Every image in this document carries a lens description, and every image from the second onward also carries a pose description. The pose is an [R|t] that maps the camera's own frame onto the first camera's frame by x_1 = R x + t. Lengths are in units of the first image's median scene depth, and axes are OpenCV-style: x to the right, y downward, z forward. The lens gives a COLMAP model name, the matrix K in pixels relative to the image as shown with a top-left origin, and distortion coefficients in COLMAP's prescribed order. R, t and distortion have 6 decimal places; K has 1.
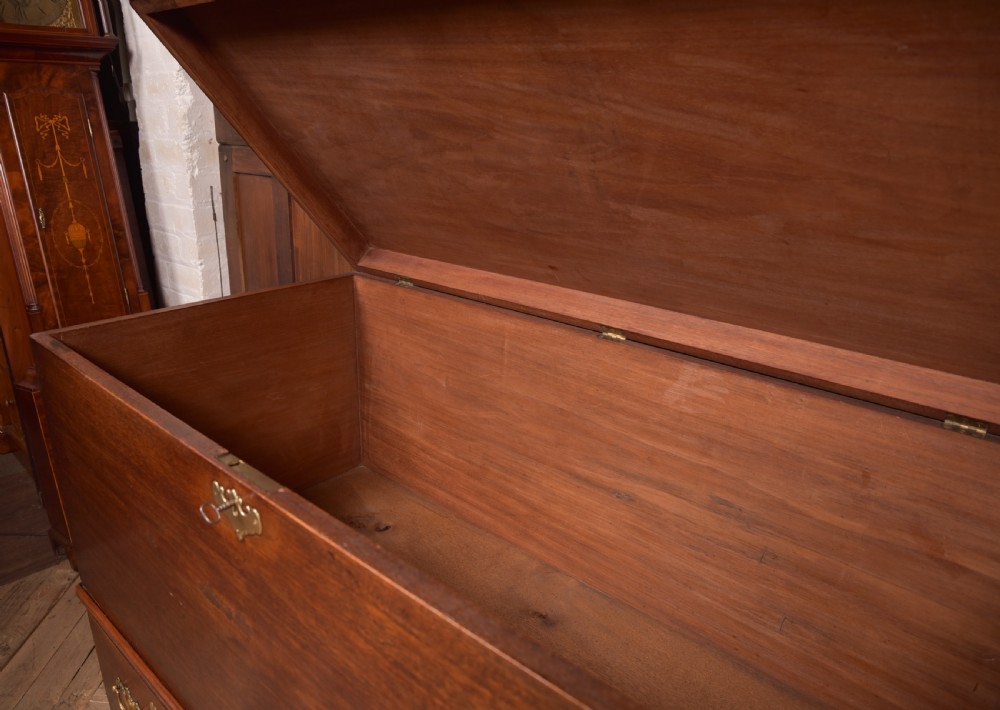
lens RADIAL K [[726.8, 0, 467.6], [0, 726.8, 366.1], [0, 0, 1]] dist [-0.110361, 0.073579]
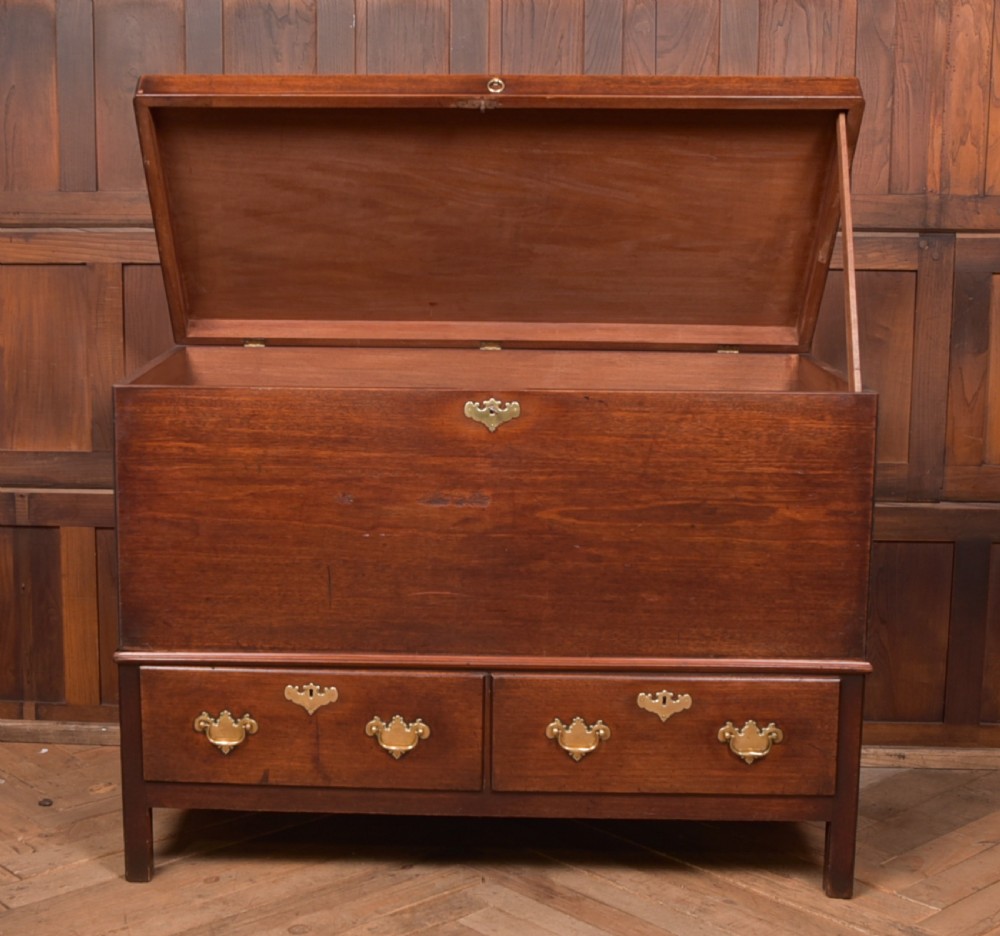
lens RADIAL K [[1723.4, 0, 349.0], [0, 1723.4, 469.2], [0, 0, 1]] dist [-0.140534, 0.203460]
pose [[0.767573, -0.121949, 0.629254, -2.380257], [0.221363, 0.971763, -0.081695, 0.443153], [-0.601523, 0.202001, 0.772894, -1.456941]]
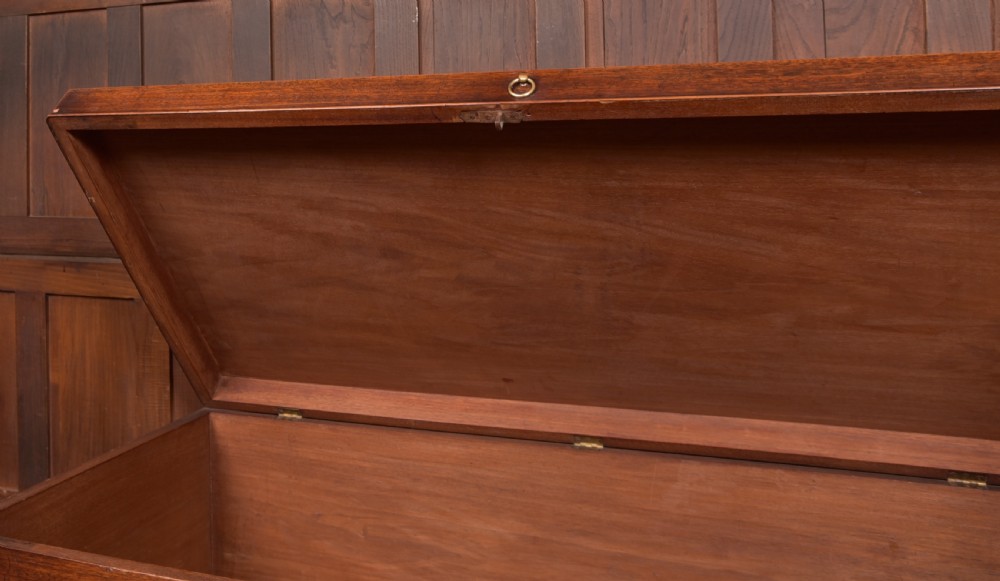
lens RADIAL K [[1069.9, 0, 295.6], [0, 1069.9, 126.8], [0, 0, 1]] dist [-0.089936, 0.087904]
pose [[0.943686, -0.018830, 0.330305, -0.730025], [0.134170, 0.934377, -0.330058, -0.031473], [-0.302415, 0.355788, 0.884285, -0.308879]]
